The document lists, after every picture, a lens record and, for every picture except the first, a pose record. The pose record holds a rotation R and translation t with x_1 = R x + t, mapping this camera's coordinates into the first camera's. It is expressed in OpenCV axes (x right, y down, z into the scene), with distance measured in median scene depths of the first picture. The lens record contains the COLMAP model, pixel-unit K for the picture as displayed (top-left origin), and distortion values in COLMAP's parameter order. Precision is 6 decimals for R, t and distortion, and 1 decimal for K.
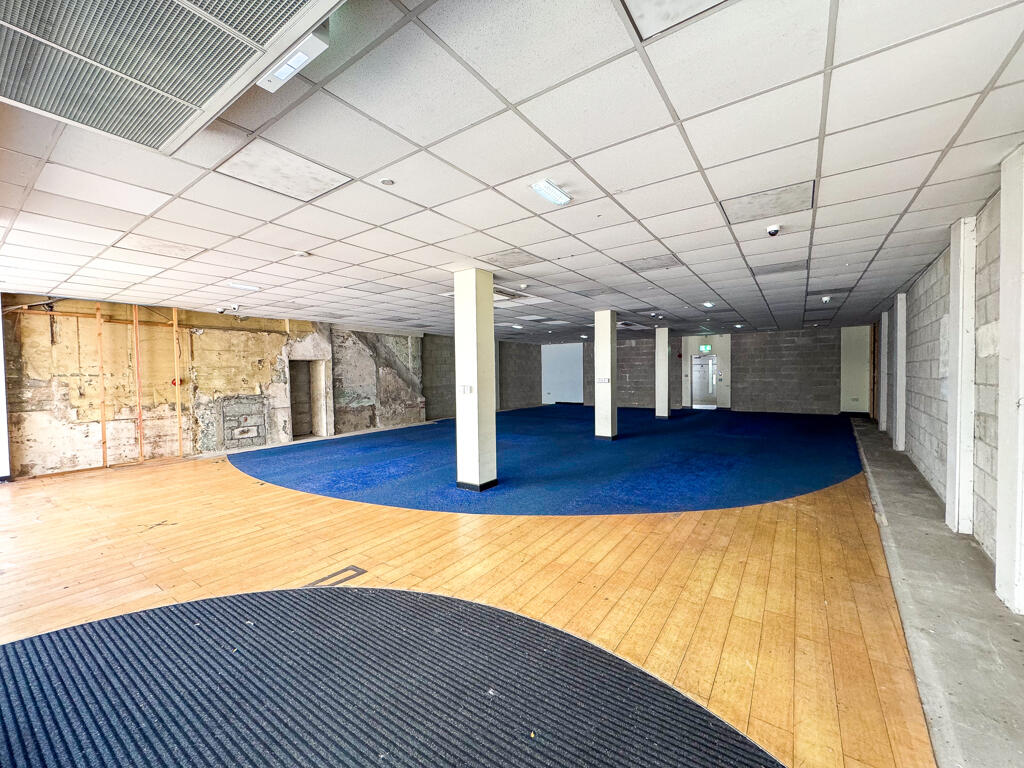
lens RADIAL K [[411.7, 0, 510.7], [0, 411.7, 383.3], [0, 0, 1]] dist [-0.000523, -0.000117]
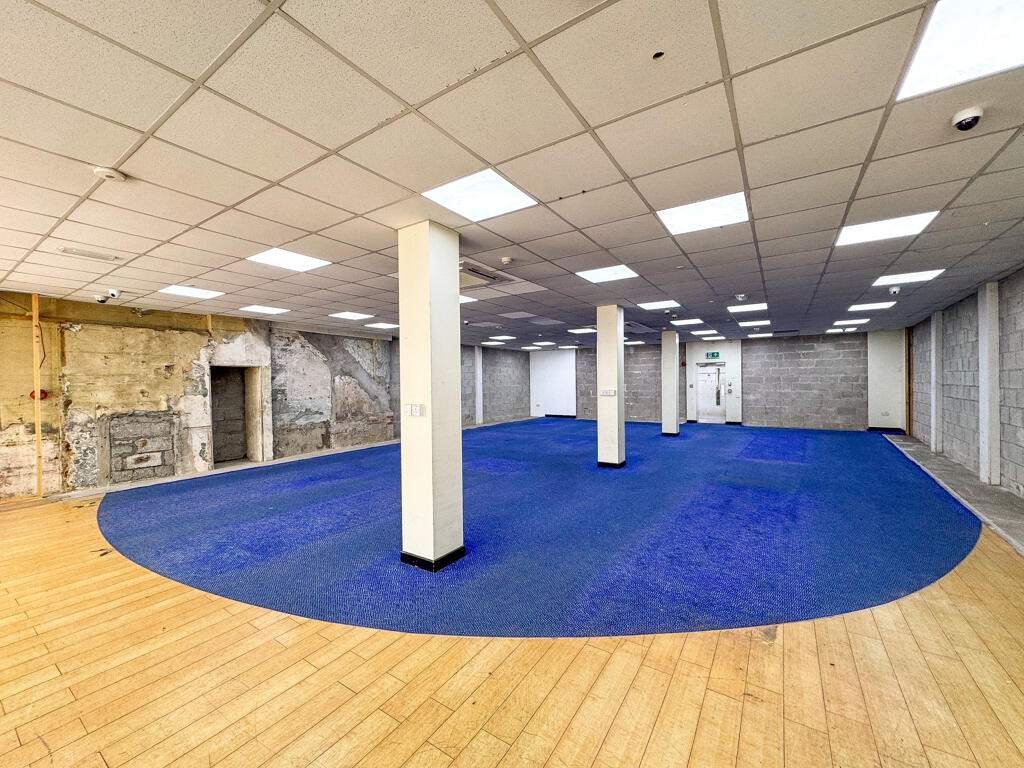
lens RADIAL K [[411.7, 0, 509.9], [0, 411.7, 383.3], [0, 0, 1]] dist [-0.000523, -0.000117]
pose [[0.999624, 0.001660, 0.027369, 0.013296], [-0.001058, 0.999758, -0.021993, -0.007435], [-0.027399, 0.021955, 0.999383, 0.211798]]
